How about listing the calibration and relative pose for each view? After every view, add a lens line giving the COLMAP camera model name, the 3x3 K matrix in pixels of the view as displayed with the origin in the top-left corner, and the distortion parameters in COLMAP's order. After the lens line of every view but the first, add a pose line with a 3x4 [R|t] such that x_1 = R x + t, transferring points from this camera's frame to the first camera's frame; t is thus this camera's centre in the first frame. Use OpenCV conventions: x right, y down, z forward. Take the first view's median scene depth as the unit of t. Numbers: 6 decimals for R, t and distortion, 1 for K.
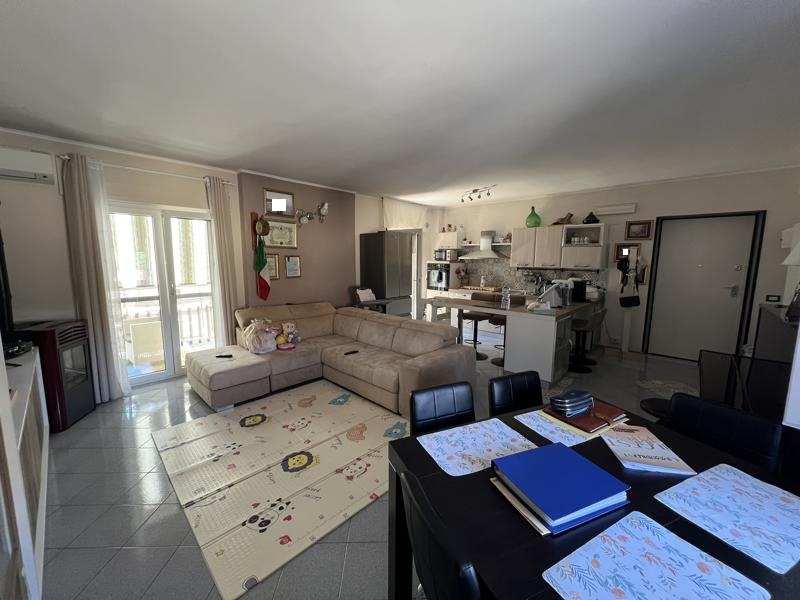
lens RADIAL K [[321.0, 0, 396.5], [0, 321.0, 299.7], [0, 0, 1]] dist [0.000737, -0.000437]
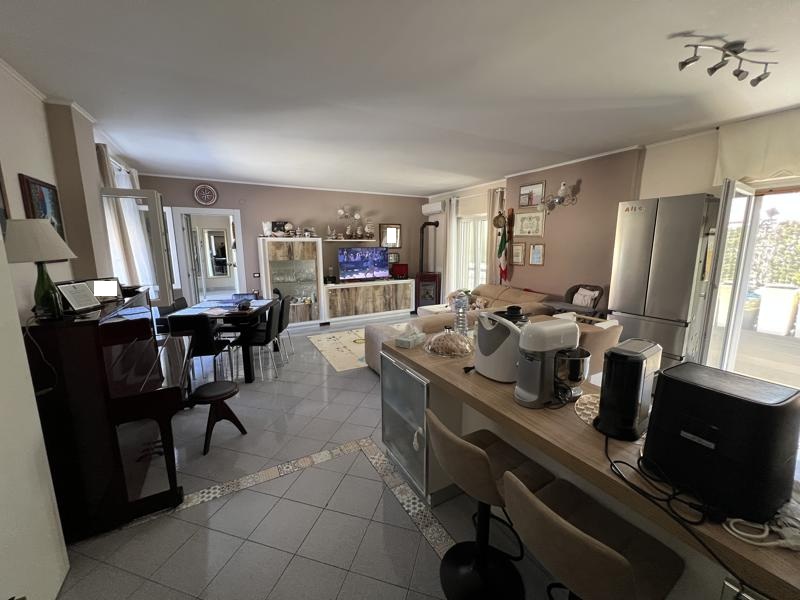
lens RADIAL K [[321.0, 0, 400.0], [0, 321.0, 299.3], [0, 0, 1]] dist [0.000737, -0.000437]
pose [[-0.292573, 0.157285, -0.943219, 0.786251], [-0.121695, 0.972235, 0.199872, -0.114979], [0.948468, 0.173263, -0.265309, 0.871476]]
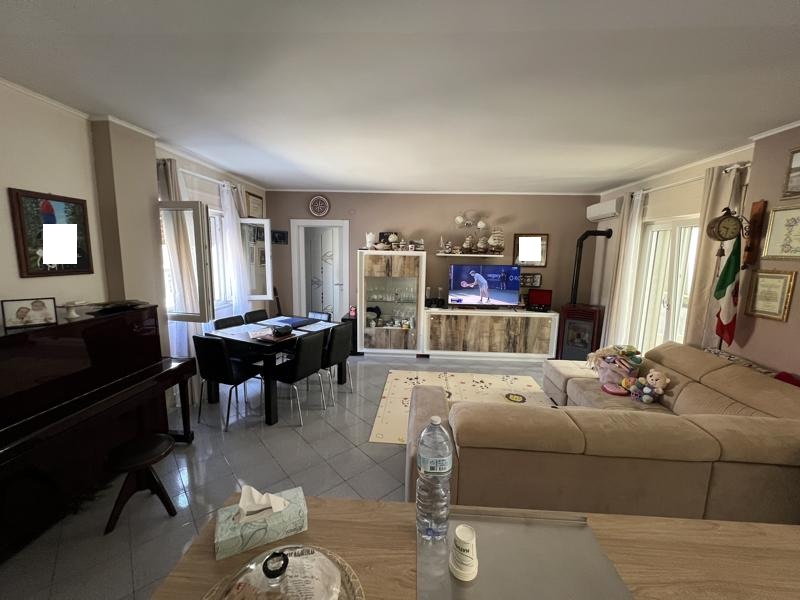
lens RADIAL K [[321.0, 0, 399.8], [0, 321.0, 297.4], [0, 0, 1]] dist [0.000737, -0.000437]
pose [[-0.758296, 0.068006, -0.648353, 0.410176], [-0.110969, 0.966564, 0.231170, -0.144679], [0.642396, 0.247243, -0.725396, 0.927196]]
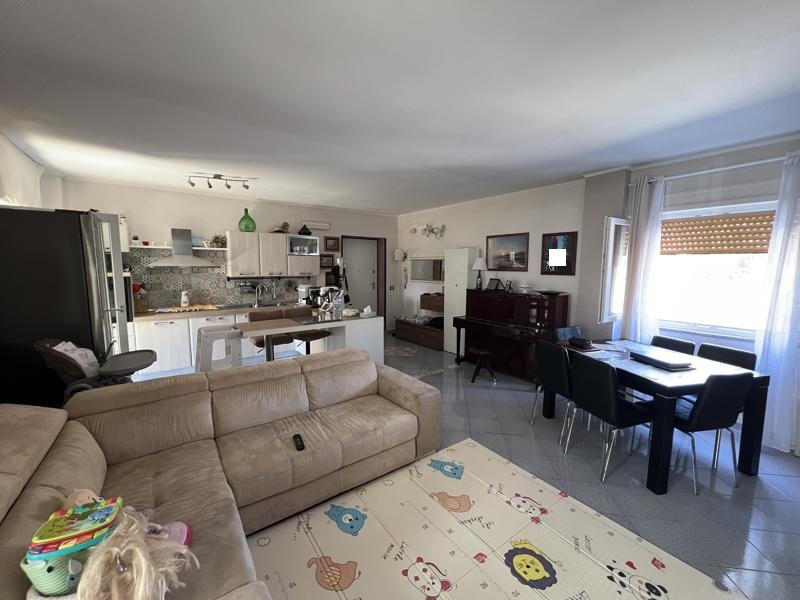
lens RADIAL K [[321.0, 0, 396.3], [0, 321.0, 301.3], [0, 0, 1]] dist [0.000737, -0.000437]
pose [[0.166833, -0.118146, 0.978881, -0.475104], [0.126561, 0.987148, 0.097574, -0.082446], [-0.977829, 0.107609, 0.179641, 0.537948]]
